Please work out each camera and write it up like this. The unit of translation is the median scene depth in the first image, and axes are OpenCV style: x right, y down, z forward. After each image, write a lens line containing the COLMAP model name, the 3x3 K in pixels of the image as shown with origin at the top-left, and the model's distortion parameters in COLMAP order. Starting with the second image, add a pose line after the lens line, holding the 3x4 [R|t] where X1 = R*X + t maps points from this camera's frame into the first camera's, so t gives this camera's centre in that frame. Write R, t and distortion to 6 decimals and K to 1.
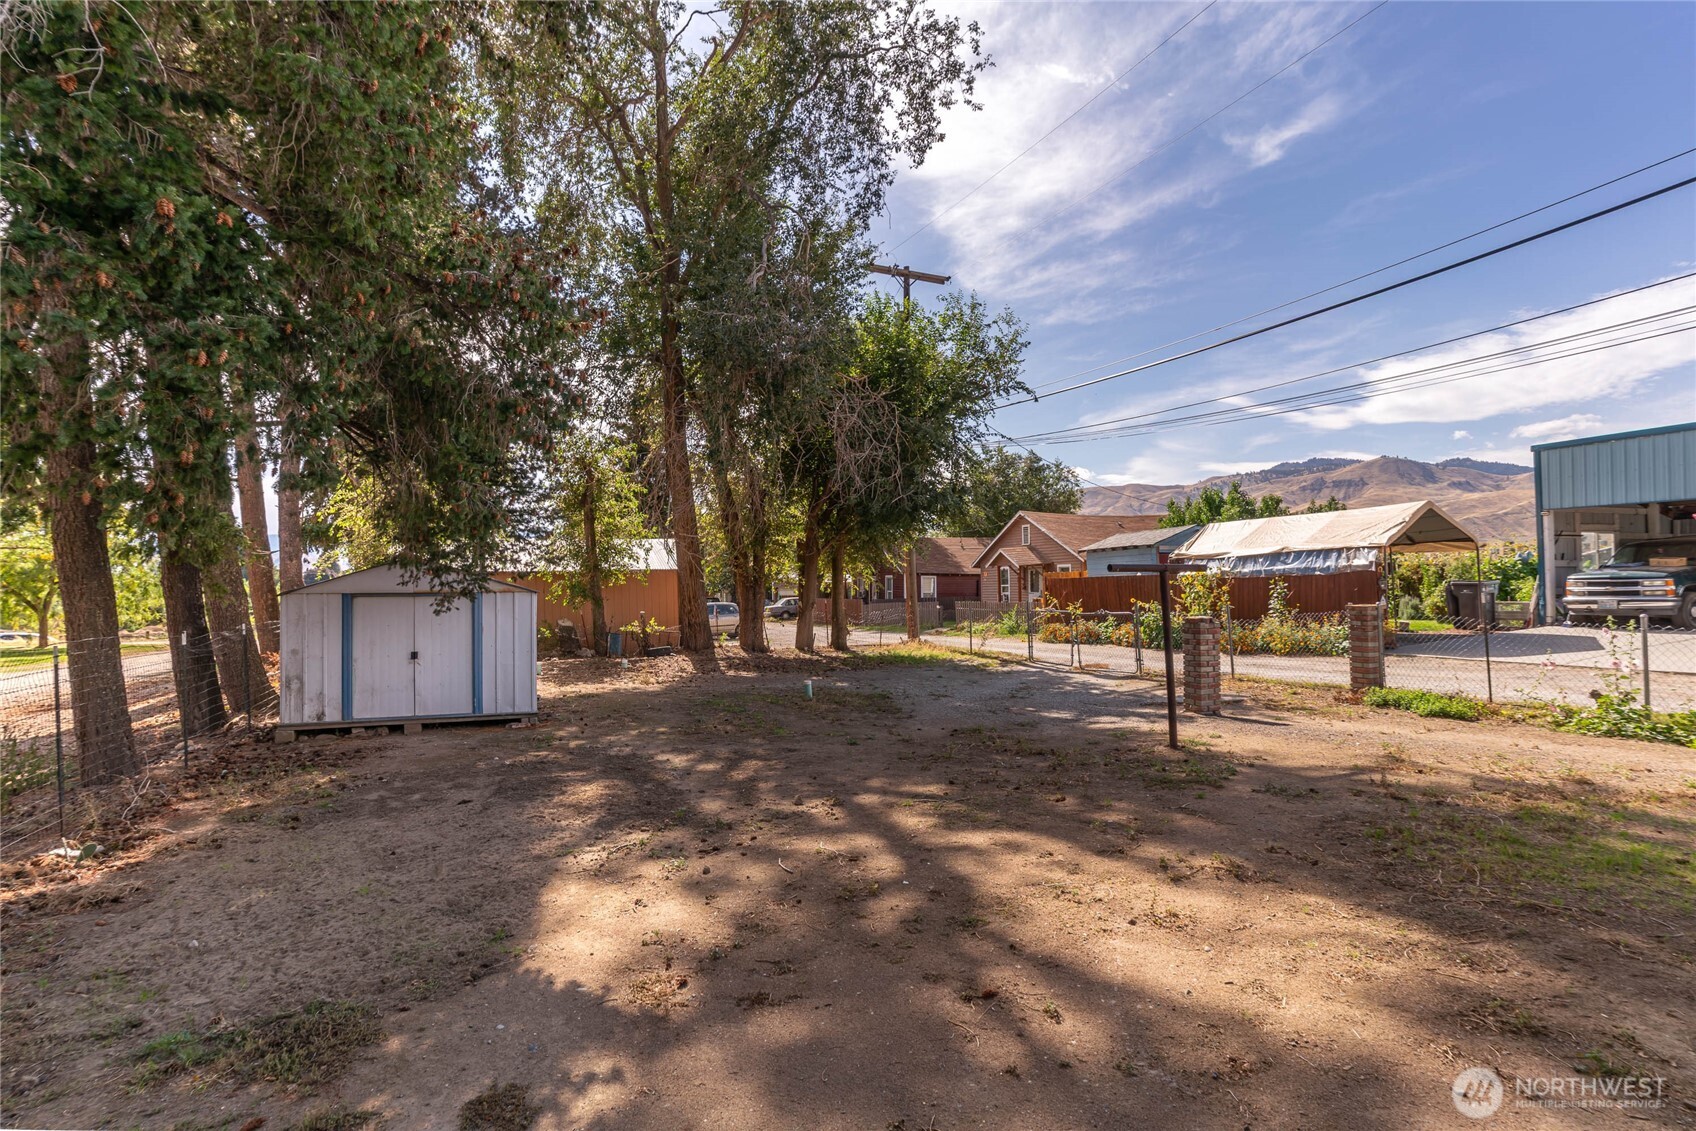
lens RADIAL K [[897.0, 0, 848.0], [0, 897.0, 565.5], [0, 0, 1]] dist [-0.018590, 0.000764]
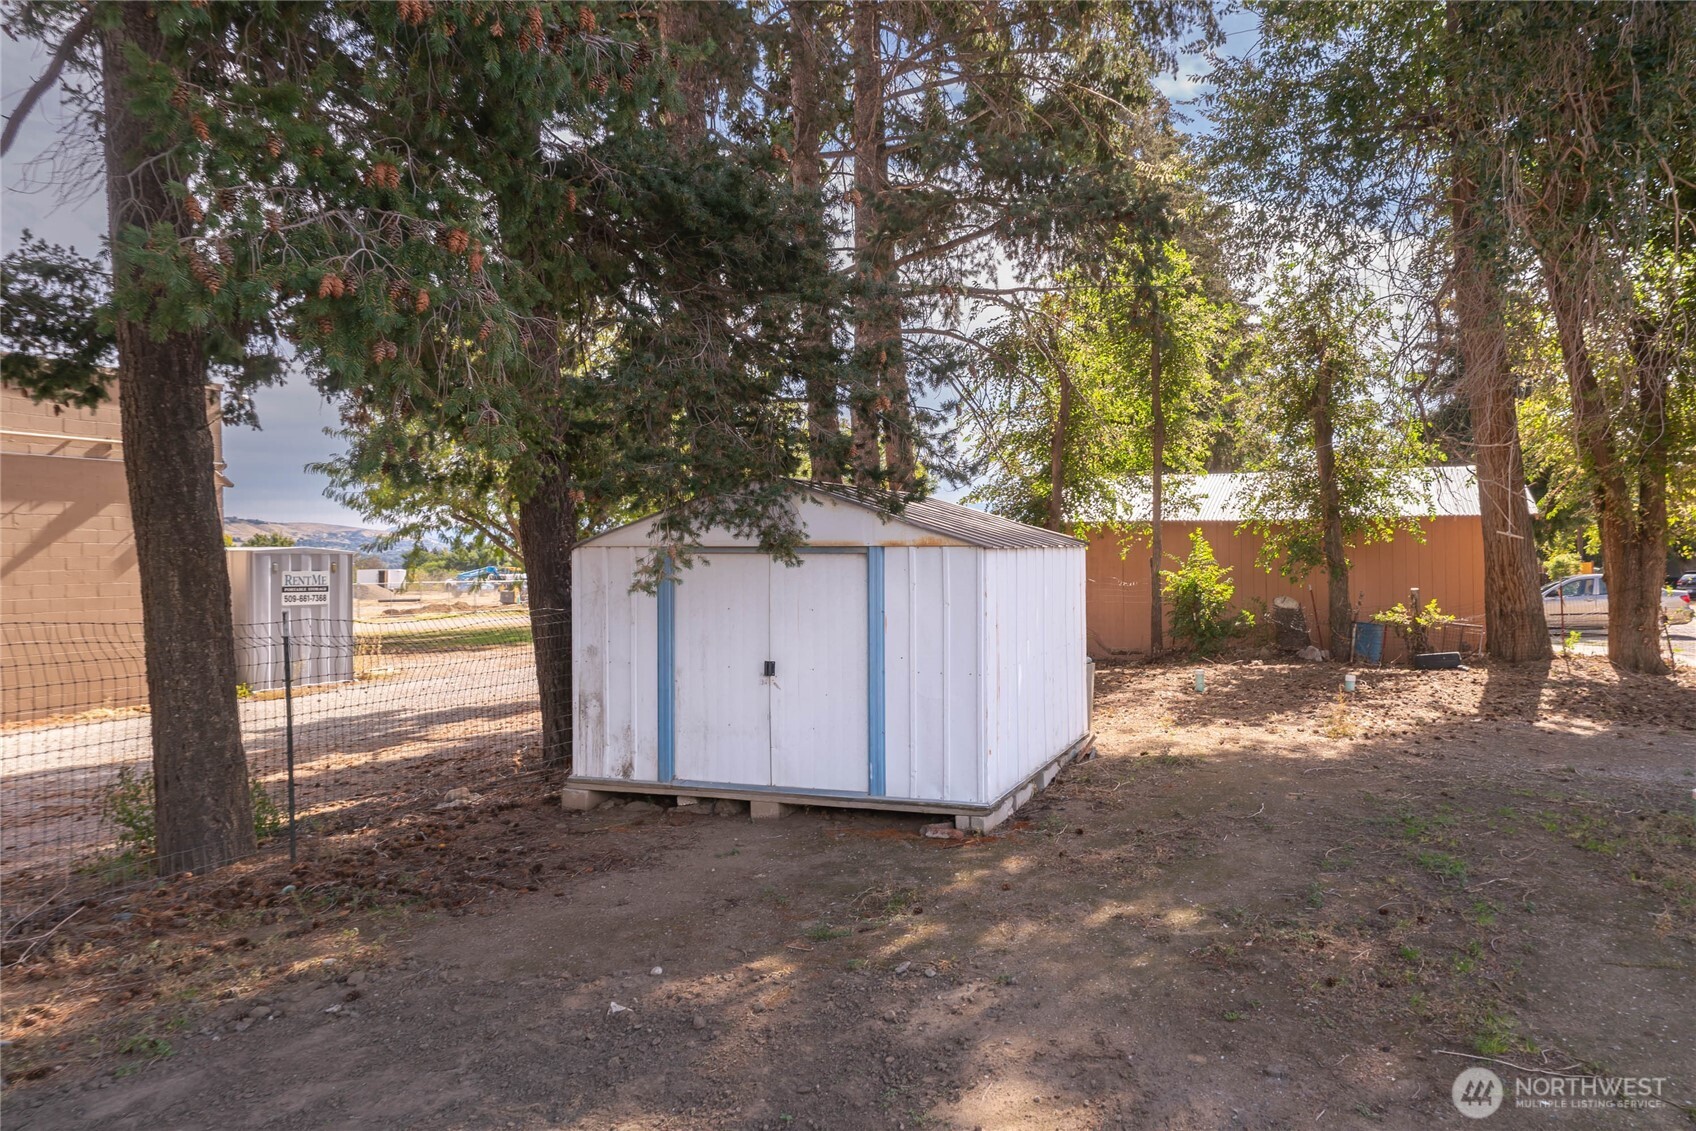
lens RADIAL K [[1279.8, 0, 848.0], [0, 1279.8, 565.5], [0, 0, 1]] dist [-0.002949, 0.000583]
pose [[0.778358, 0.012628, -0.627694, 0.002561], [0.011178, 0.999361, 0.033965, 0.005259], [0.627721, -0.033453, 0.777719, 0.139653]]
